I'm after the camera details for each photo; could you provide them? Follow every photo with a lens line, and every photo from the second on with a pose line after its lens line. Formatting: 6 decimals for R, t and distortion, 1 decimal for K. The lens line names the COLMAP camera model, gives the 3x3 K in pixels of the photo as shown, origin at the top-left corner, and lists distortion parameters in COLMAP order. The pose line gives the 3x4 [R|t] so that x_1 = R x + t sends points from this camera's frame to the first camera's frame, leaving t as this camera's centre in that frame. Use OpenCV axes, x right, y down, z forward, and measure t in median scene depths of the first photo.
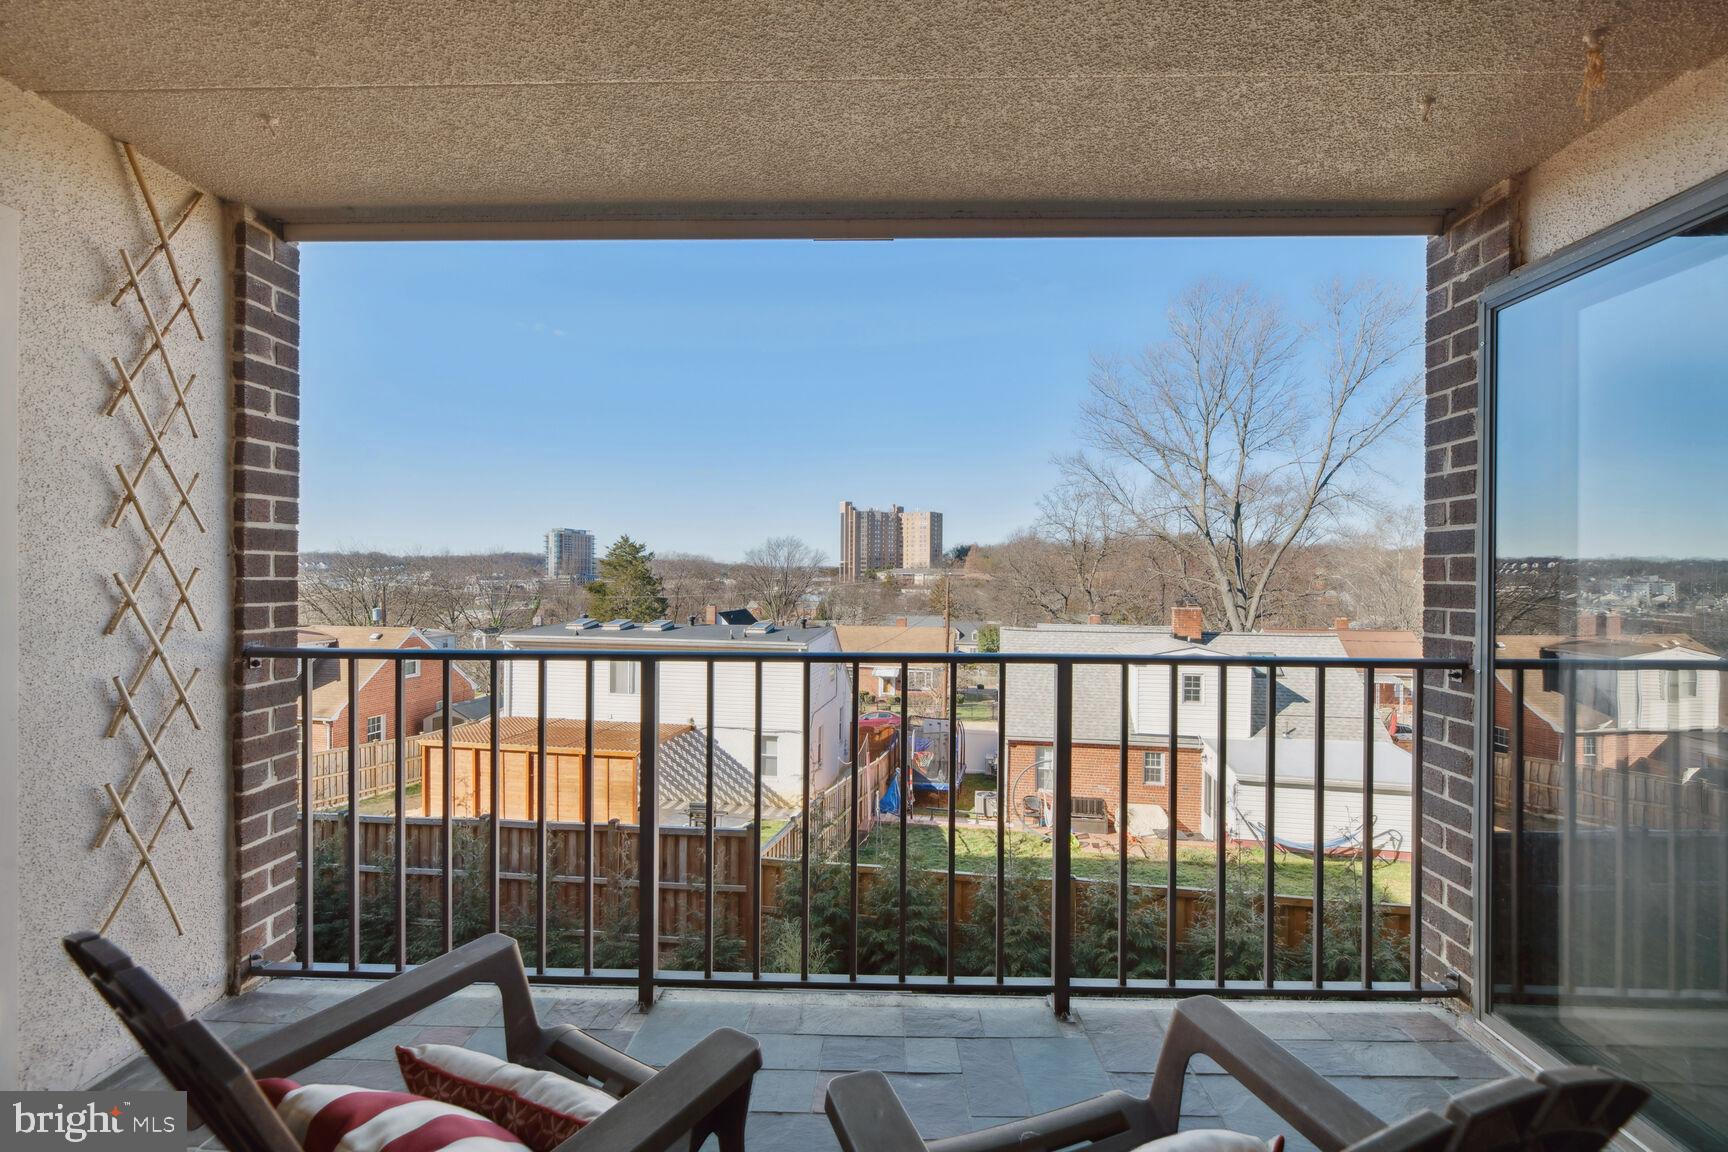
lens RADIAL K [[712.3, 0, 867.8], [0, 712.3, 575.4], [0, 0, 1]] dist [-0.003464, 0.000399]
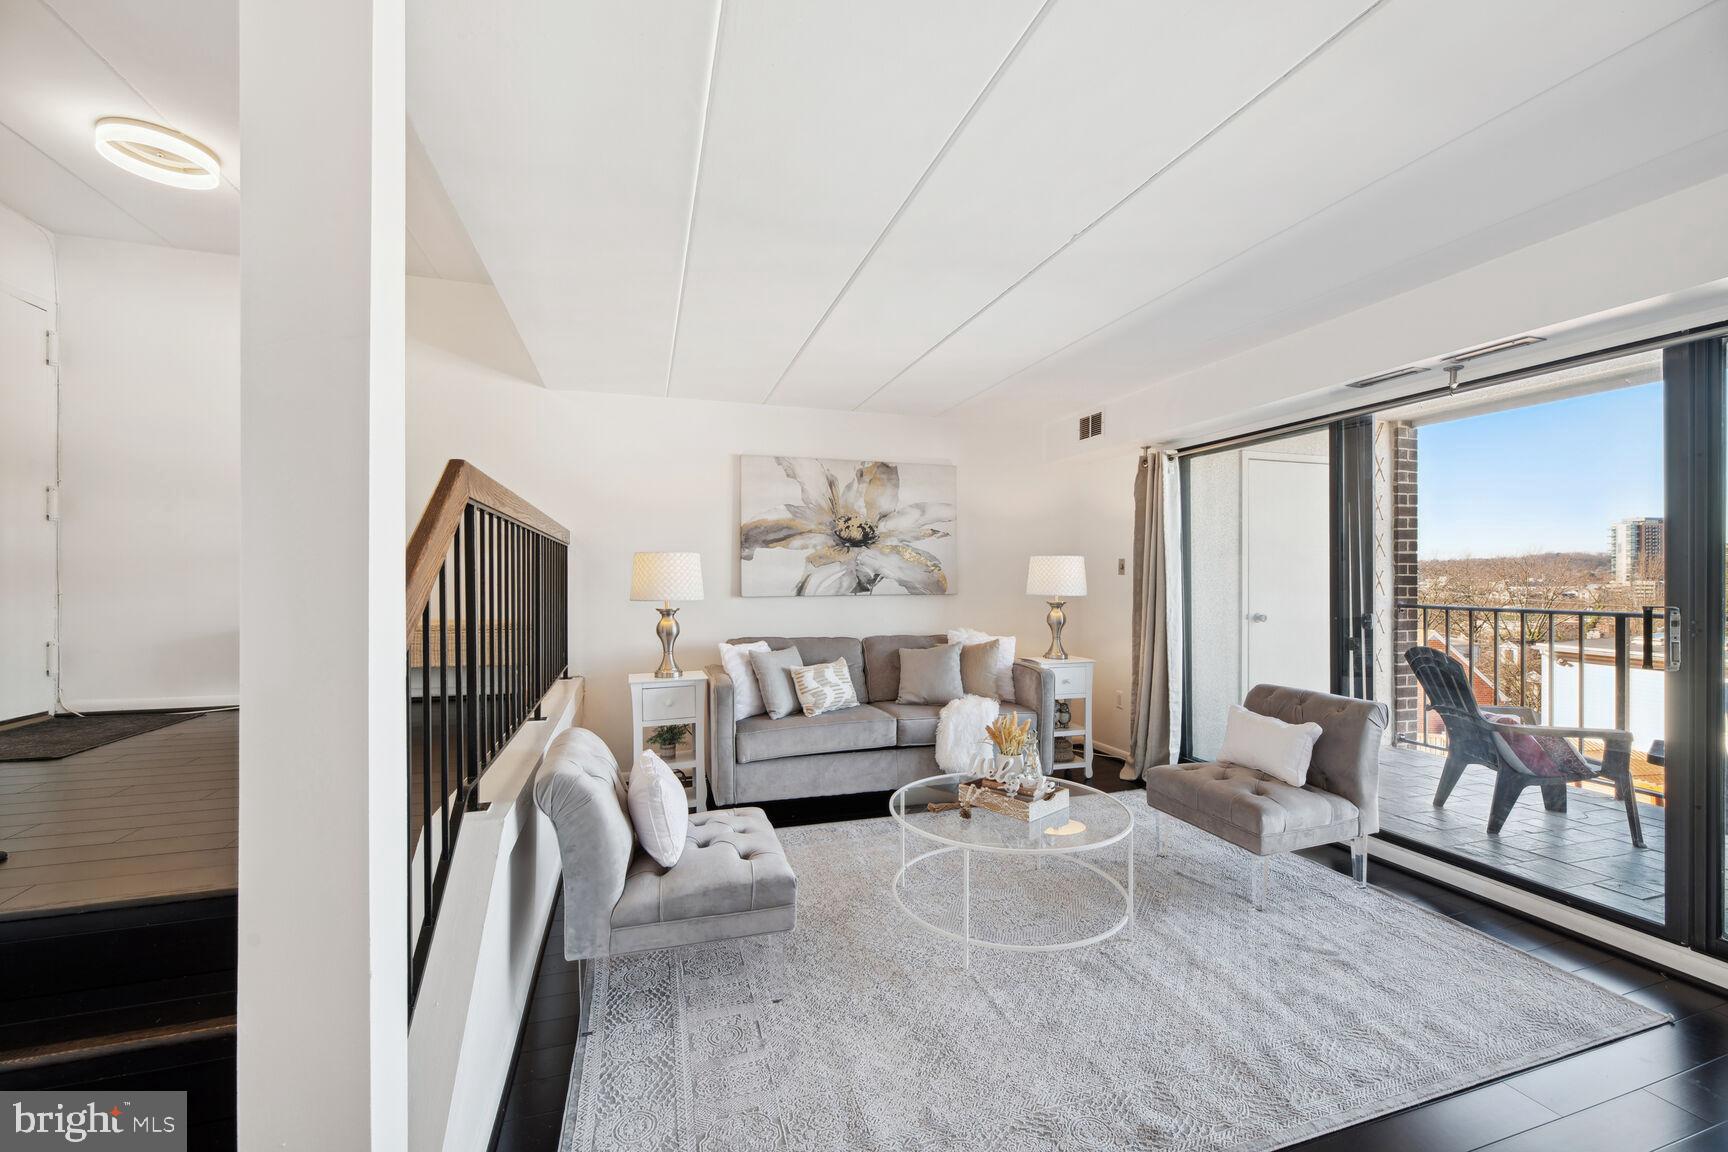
lens RADIAL K [[712.3, 0, 864.6], [0, 712.3, 573.4], [0, 0, 1]] dist [-0.003464, 0.000399]
pose [[0.328241, -0.007052, -0.944568, 0.747461], [-0.002636, 0.999961, -0.008381, 0.022383], [0.944590, 0.005241, 0.328210, -1.392168]]
